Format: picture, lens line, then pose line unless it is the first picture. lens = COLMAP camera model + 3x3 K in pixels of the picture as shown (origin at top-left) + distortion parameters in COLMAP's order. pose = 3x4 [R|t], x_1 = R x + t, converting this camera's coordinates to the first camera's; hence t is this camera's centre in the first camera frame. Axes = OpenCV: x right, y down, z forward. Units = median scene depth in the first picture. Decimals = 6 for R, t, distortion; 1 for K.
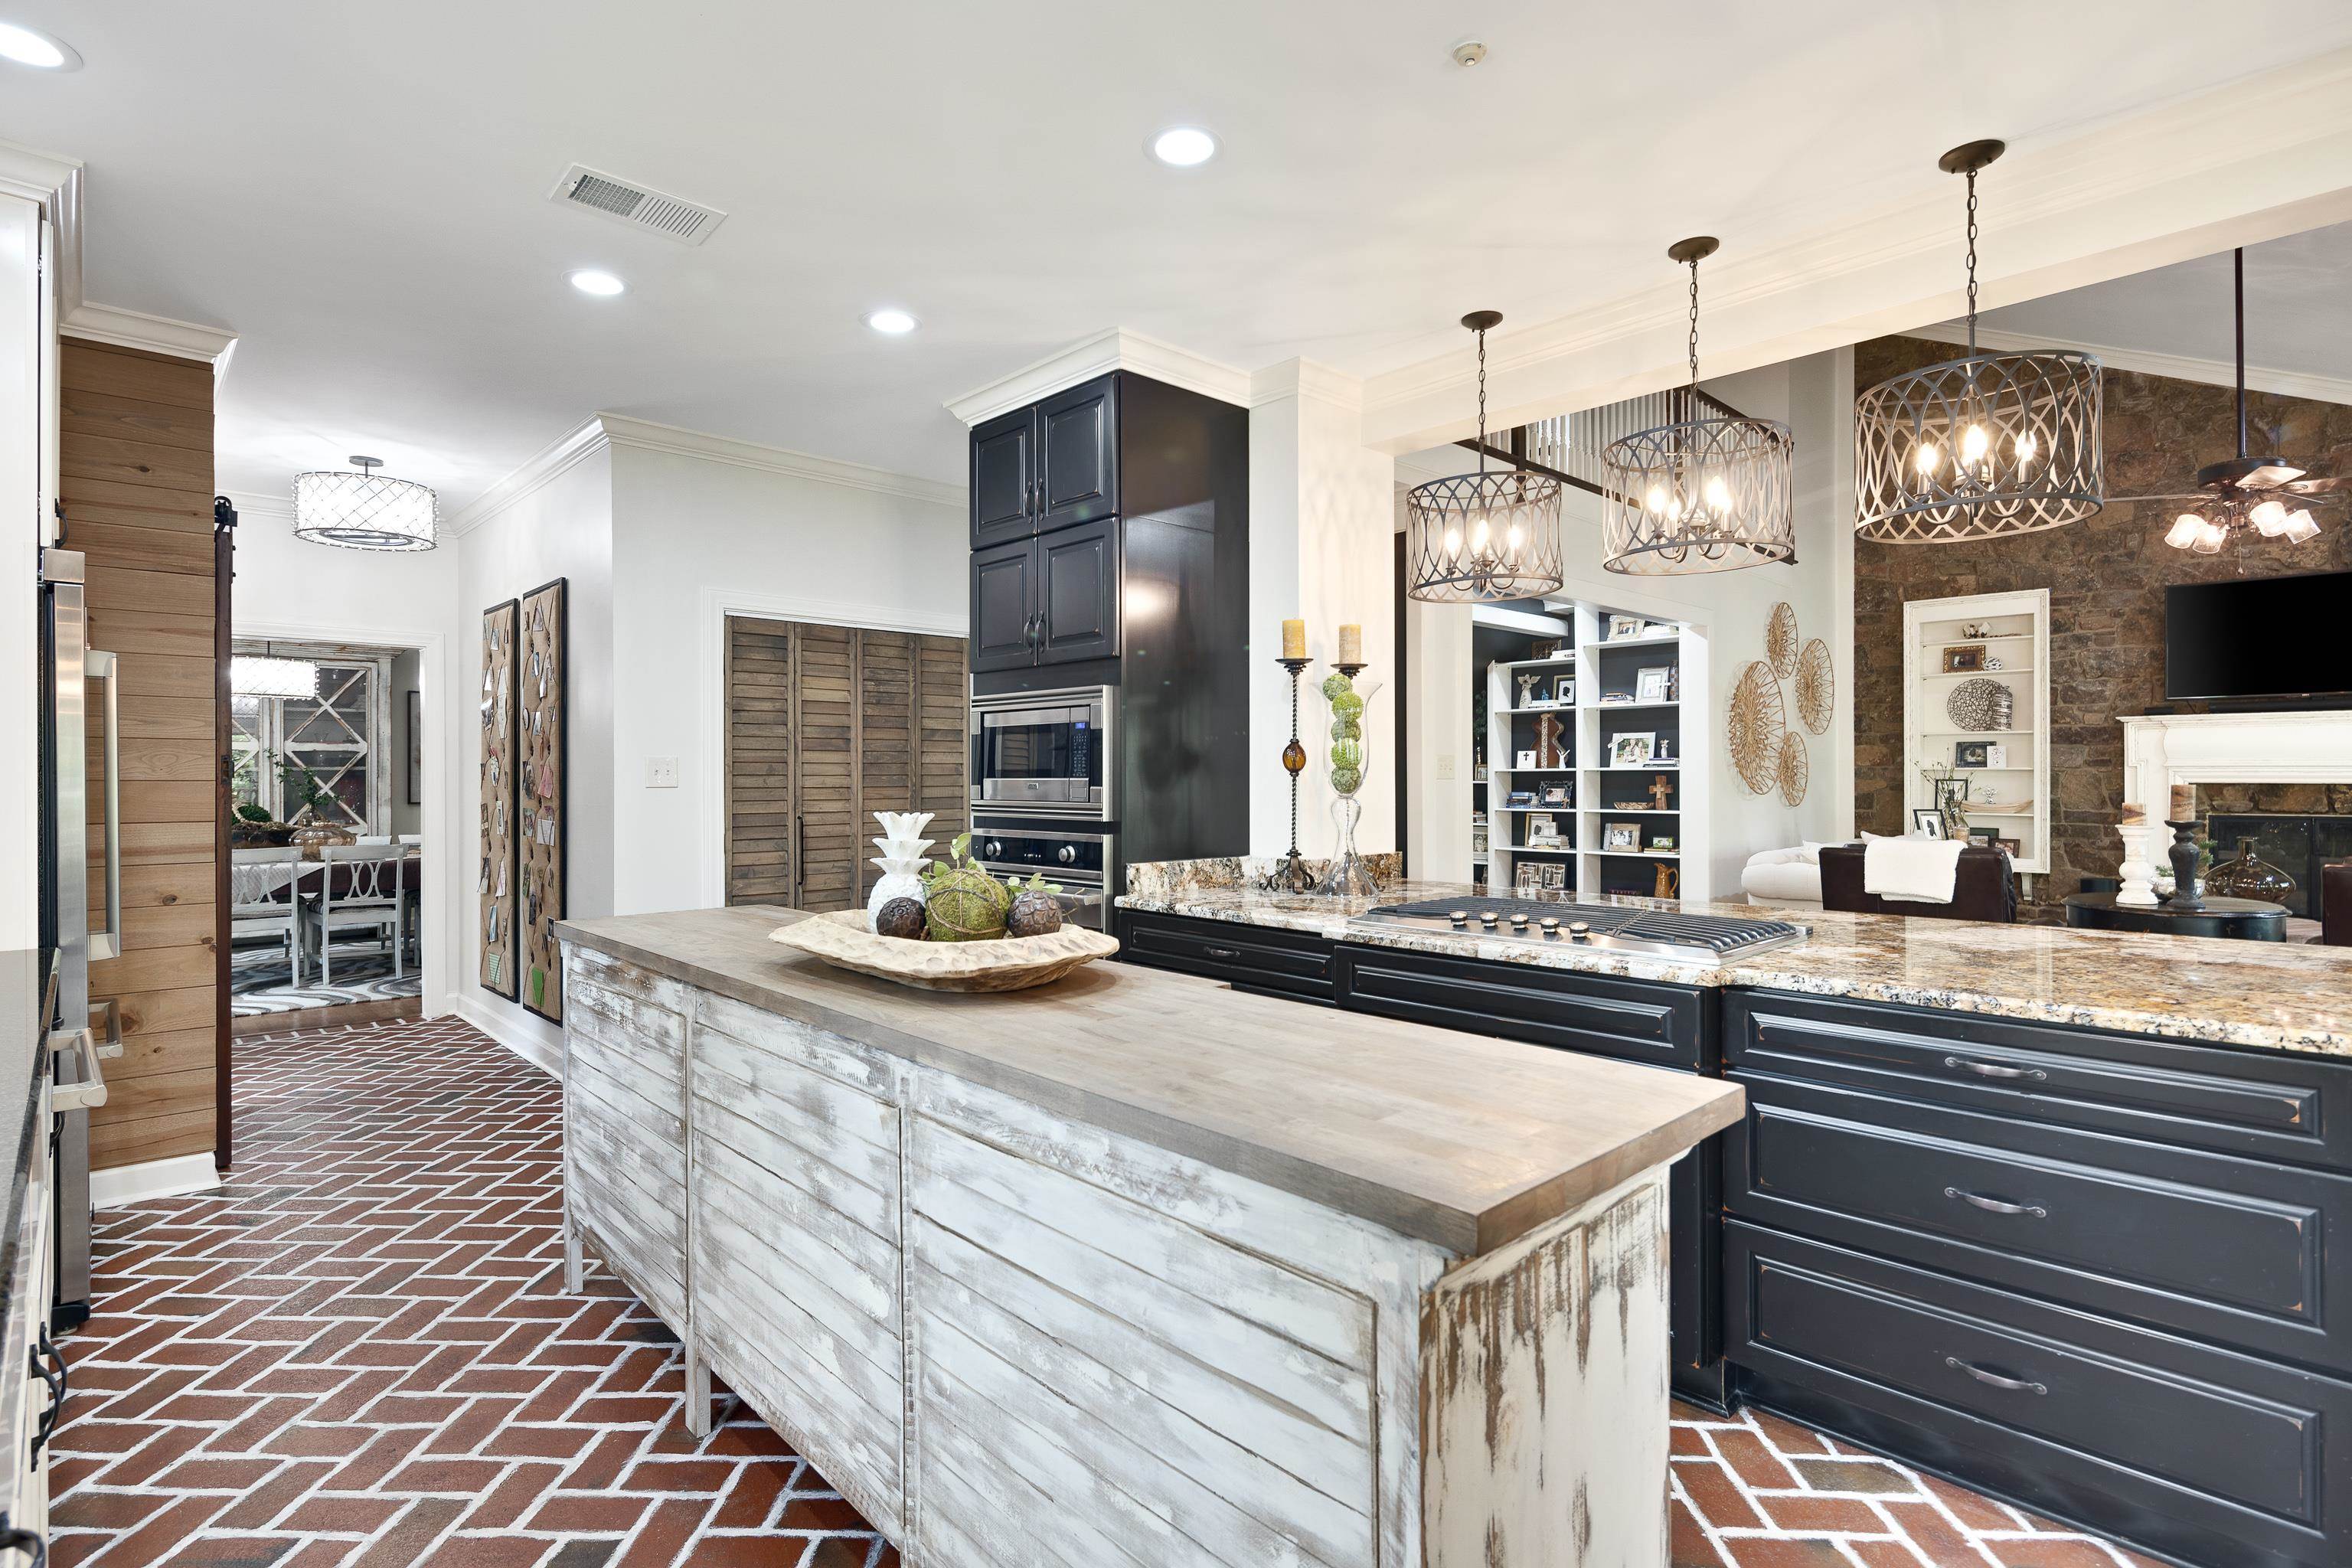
lens RADIAL K [[1129.2, 0, 1155.7], [0, 1129.2, 776.0], [0, 0, 1]] dist [-0.000330, -0.002915]
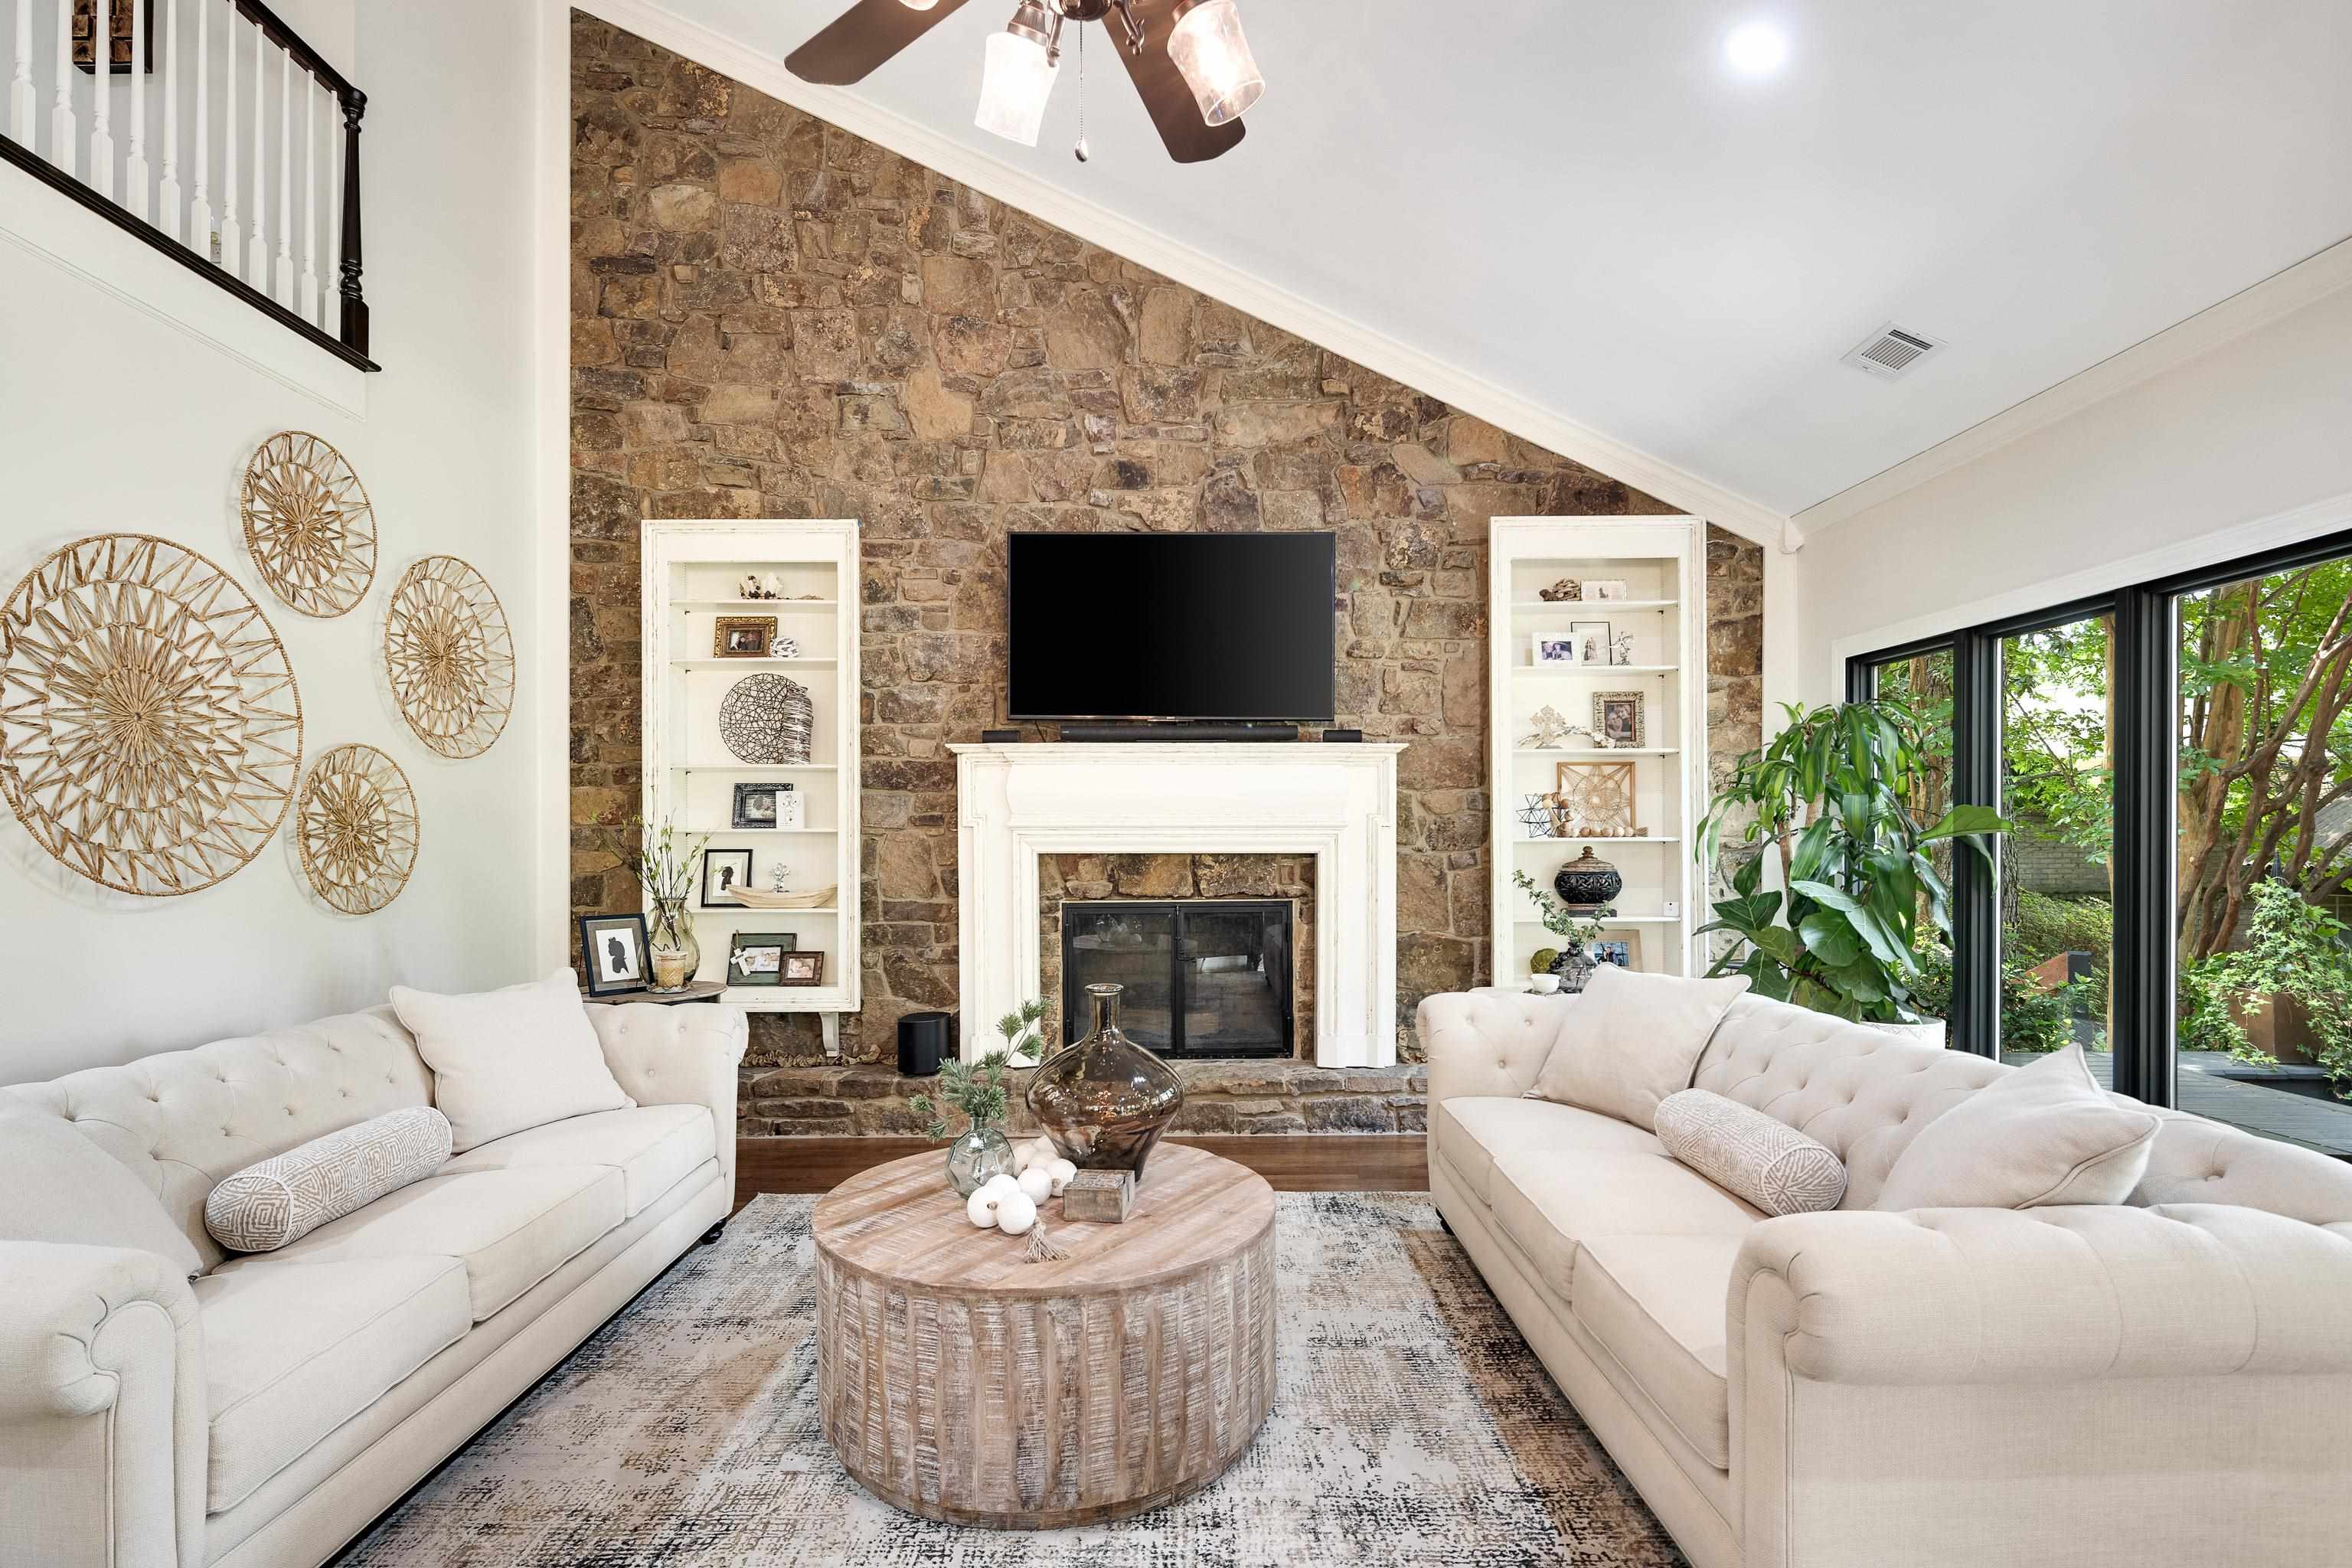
lens RADIAL K [[1129.2, 0, 1163.2], [0, 1129.2, 838.3], [0, 0, 1]] dist [-0.000330, -0.002915]
pose [[0.684403, 0.000028, 0.729104, 0.475511], [0.002816, 0.999992, -0.002682, -0.000470], [-0.729098, 0.003889, 0.684398, 0.487186]]
